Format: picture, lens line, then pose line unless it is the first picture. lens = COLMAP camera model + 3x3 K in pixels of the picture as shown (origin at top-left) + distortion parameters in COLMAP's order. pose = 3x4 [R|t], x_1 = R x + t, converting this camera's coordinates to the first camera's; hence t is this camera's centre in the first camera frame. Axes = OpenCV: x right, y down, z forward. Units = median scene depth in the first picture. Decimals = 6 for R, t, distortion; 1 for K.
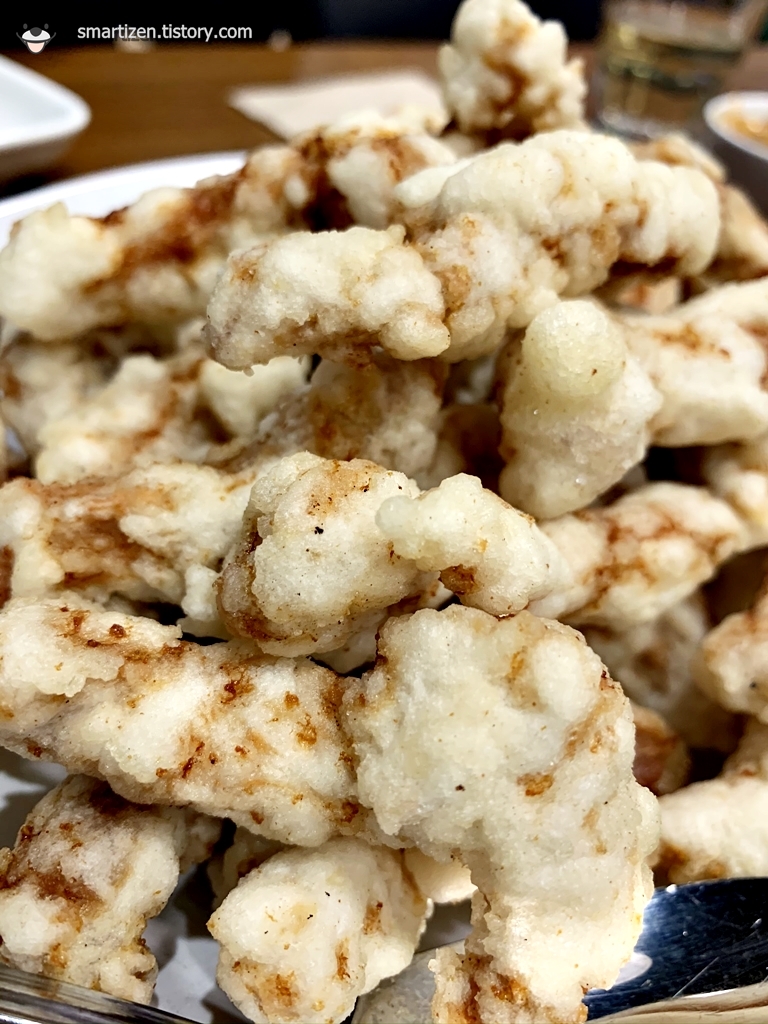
lens RADIAL K [[854.2, 0, 383.6], [0, 854.2, 506.1], [0, 0, 1]] dist [-0.058880, -0.017047]
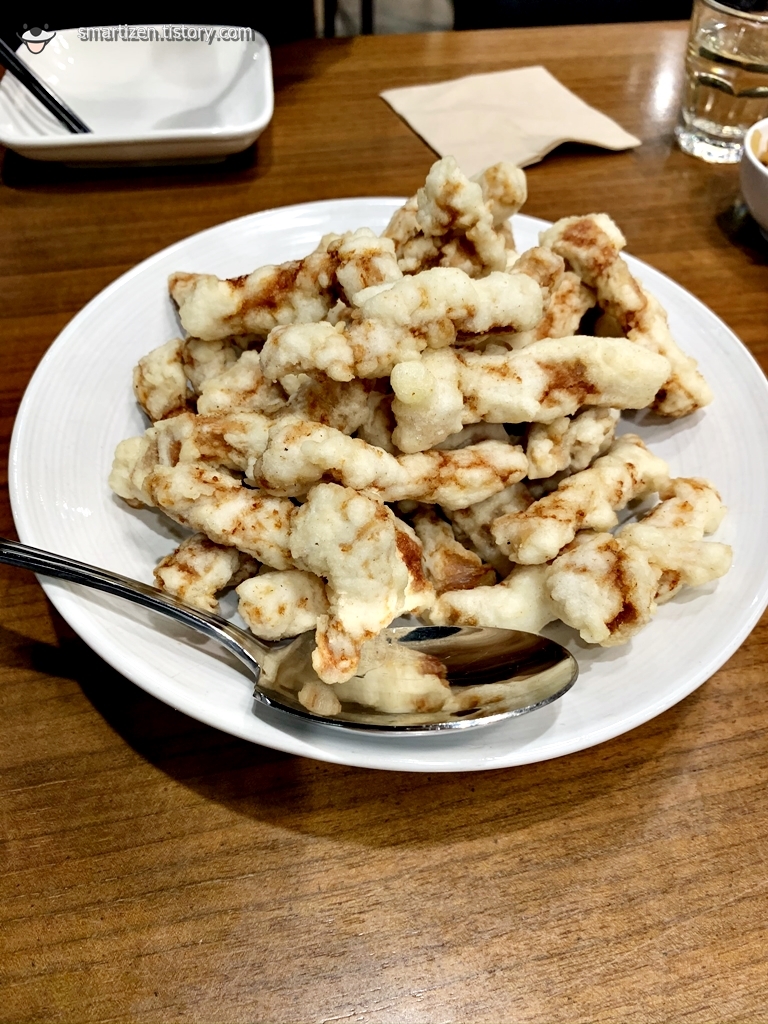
lens RADIAL K [[772.5, 0, 386.5], [0, 772.5, 516.7], [0, 0, 1]] dist [0.033690, -0.005835]
pose [[0.975841, 0.121050, -0.181882, 0.585176], [-0.095178, 0.984870, 0.144815, -0.120644], [0.196660, -0.124006, 0.972598, -1.111713]]
